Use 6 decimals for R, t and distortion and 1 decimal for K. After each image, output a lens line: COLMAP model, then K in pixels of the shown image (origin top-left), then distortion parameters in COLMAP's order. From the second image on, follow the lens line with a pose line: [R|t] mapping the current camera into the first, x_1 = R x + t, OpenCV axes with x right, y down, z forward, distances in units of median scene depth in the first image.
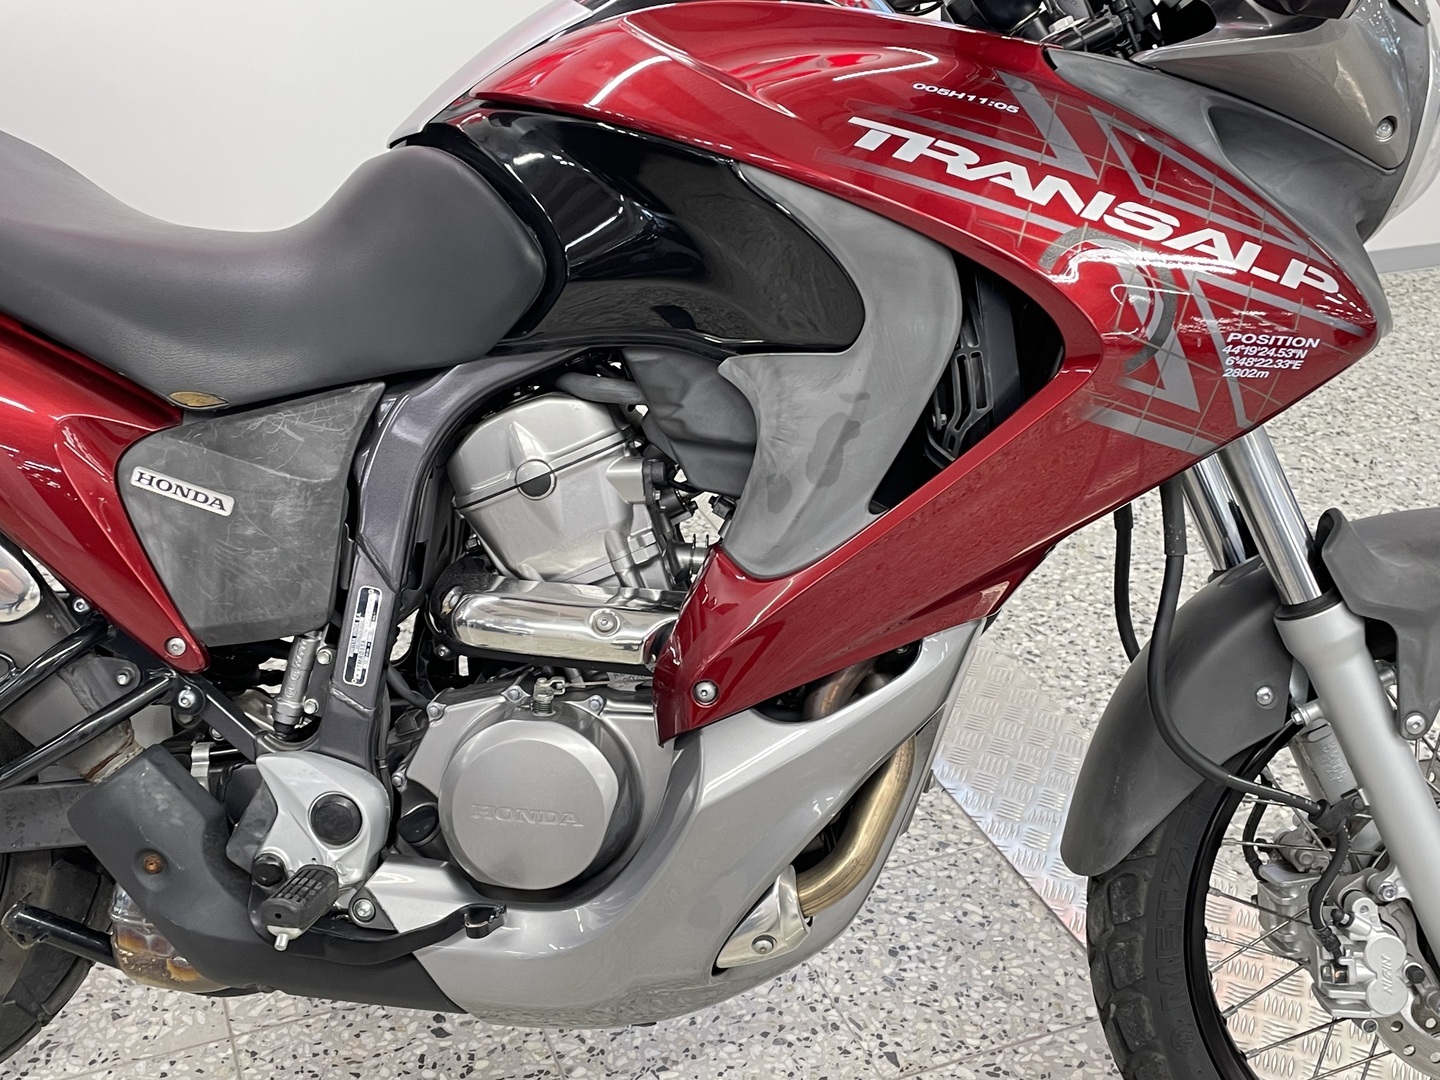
lens RADIAL K [[1701.7, 0, 720.0], [0, 1701.7, 540.0], [0, 0, 1]] dist [0.107625, -0.198498]
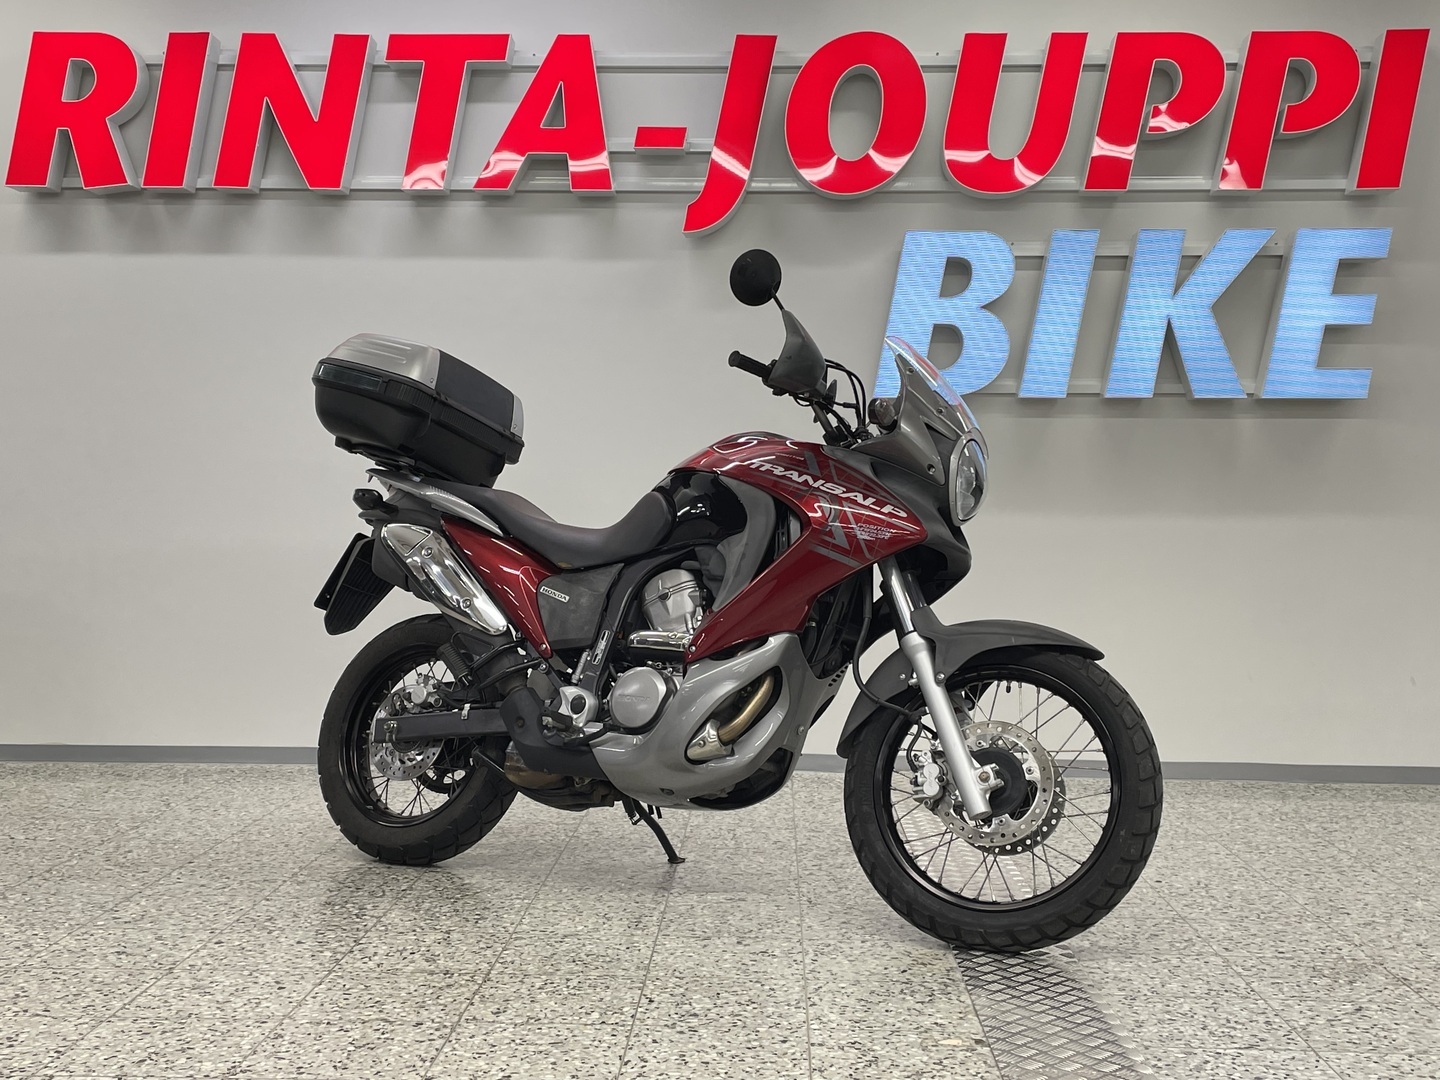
lens RADIAL K [[1701.7, 0, 720.0], [0, 1701.7, 540.0], [0, 0, 1]] dist [0.107625, -0.198498]
pose [[0.912783, -0.000996, -0.408443, 1.151896], [-0.182600, 0.893505, -0.410250, 1.044989], [0.365355, 0.449051, 0.815395, -1.341981]]
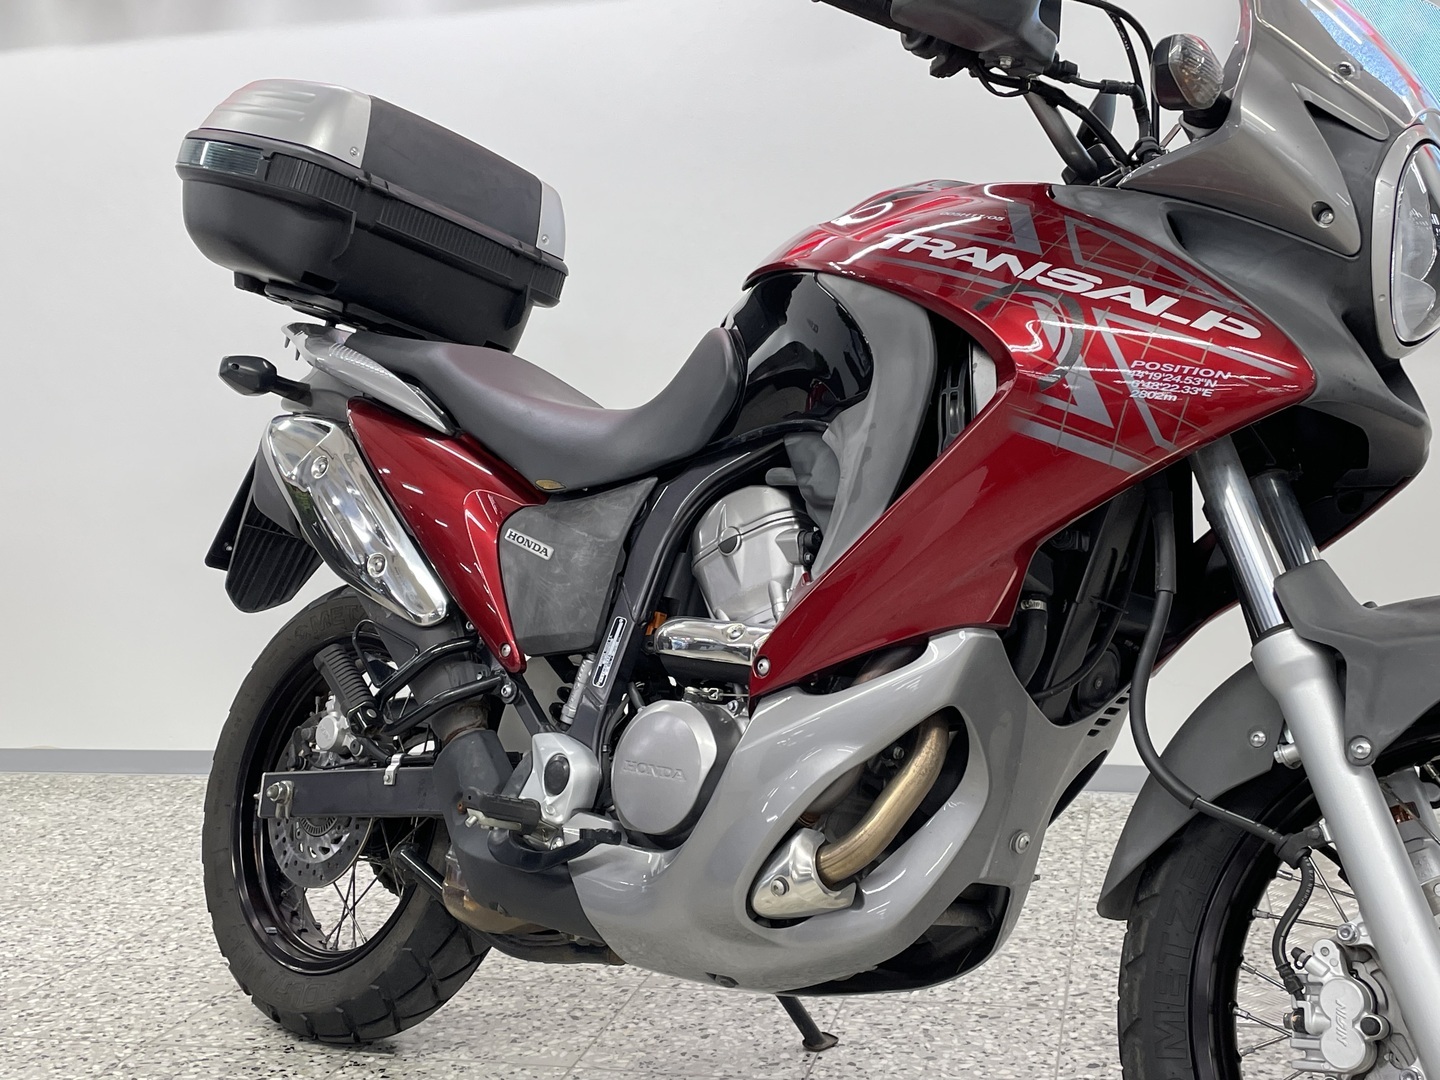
lens RADIAL K [[1701.7, 0, 720.0], [0, 1701.7, 540.0], [0, 0, 1]] dist [0.107625, -0.198498]
pose [[0.806315, -0.001694, -0.591484, 0.690127], [-0.227211, 0.922386, -0.312376, 0.390637], [0.546106, 0.386265, 0.743349, -0.005433]]
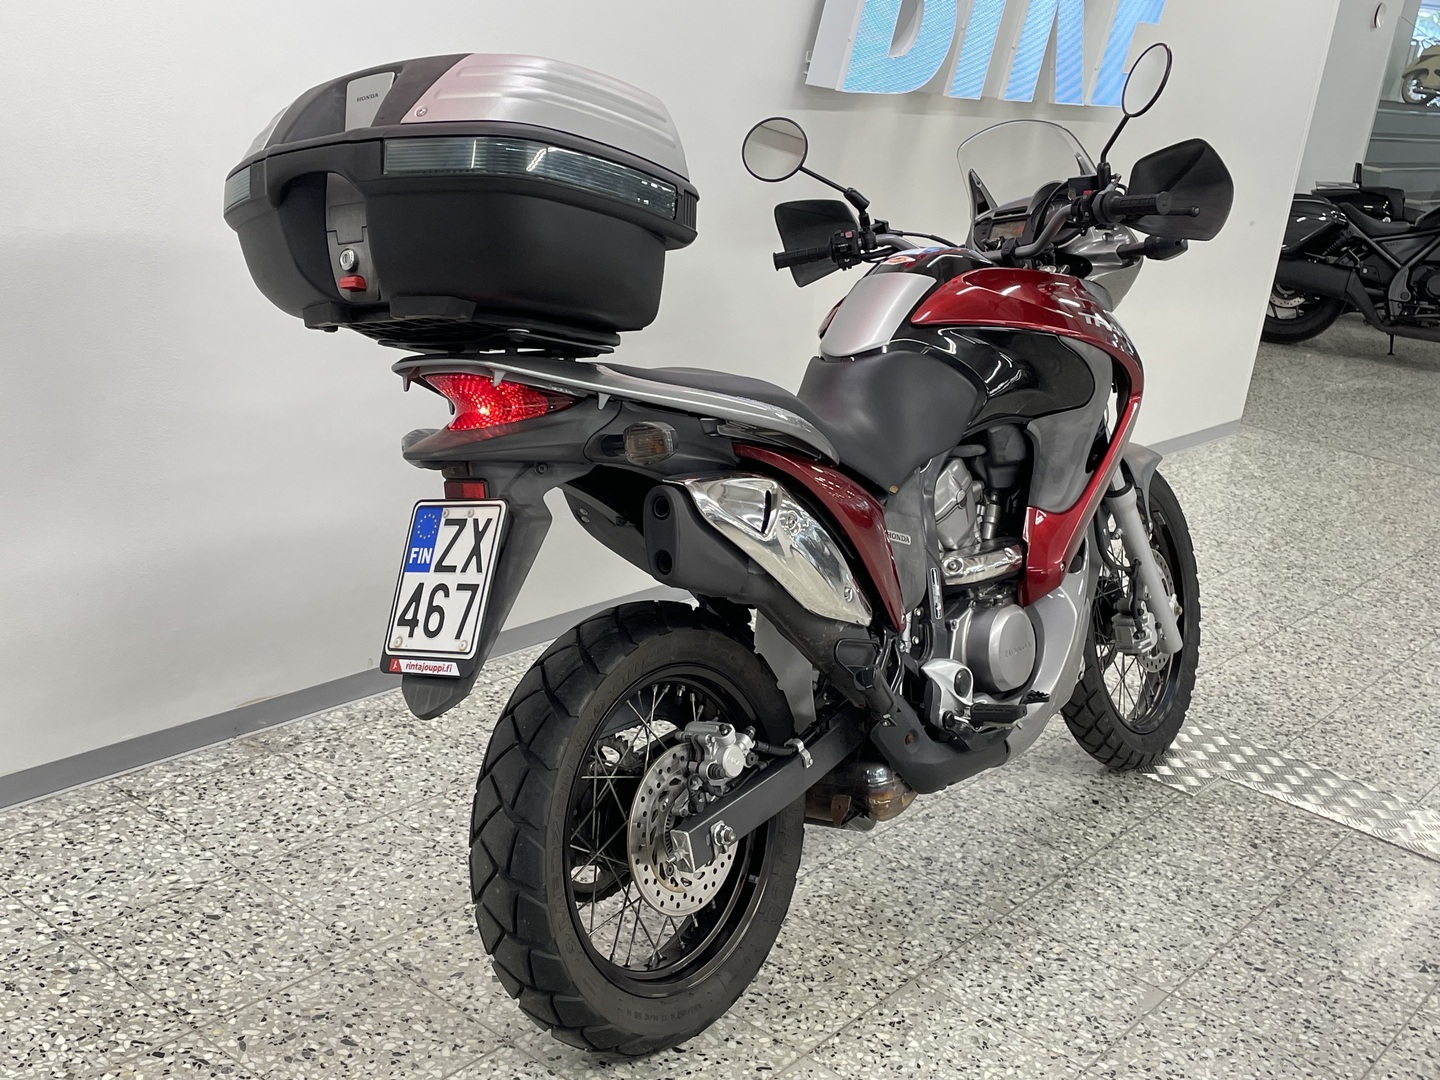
lens RADIAL K [[1701.7, 0, 720.0], [0, 1701.7, 540.0], [0, 0, 1]] dist [0.107625, -0.198498]
pose [[0.542164, -0.208311, 0.814042, -1.991244], [0.277838, 0.958734, 0.060293, -0.197088], [-0.793010, 0.193483, 0.577667, 0.044955]]
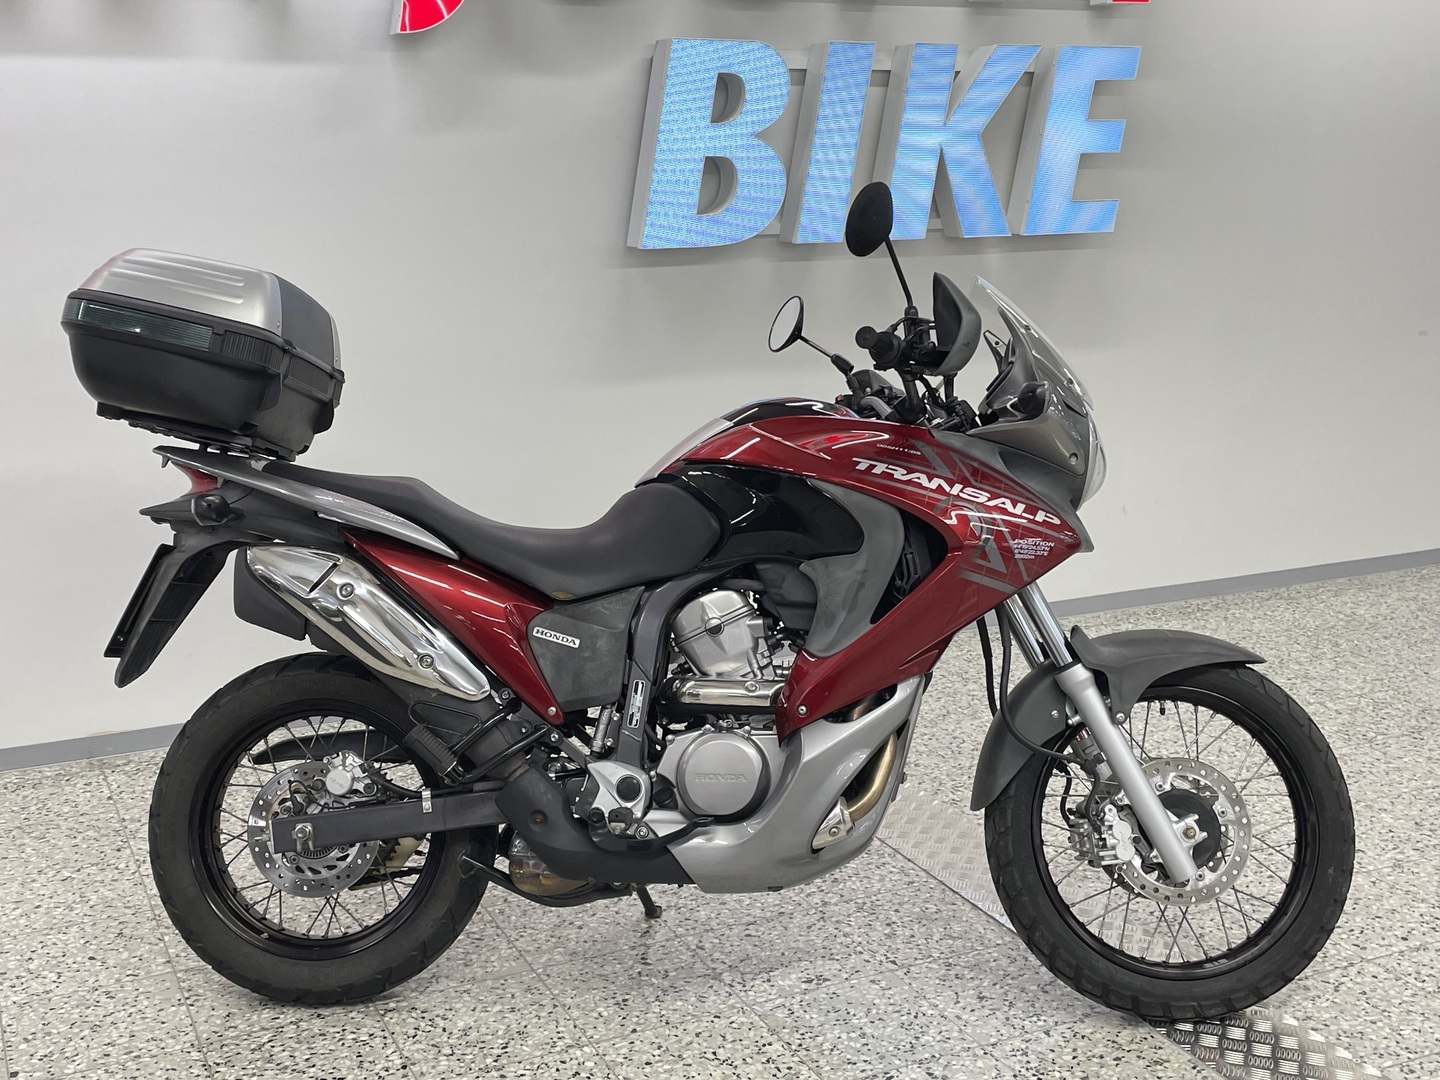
lens RADIAL K [[1701.7, 0, 720.0], [0, 1701.7, 540.0], [0, 0, 1]] dist [0.107625, -0.198498]
pose [[0.997920, -0.036925, 0.052833, -0.214867], [0.049105, 0.966472, -0.252032, 0.410910], [-0.041755, 0.254102, 0.966276, -1.146404]]
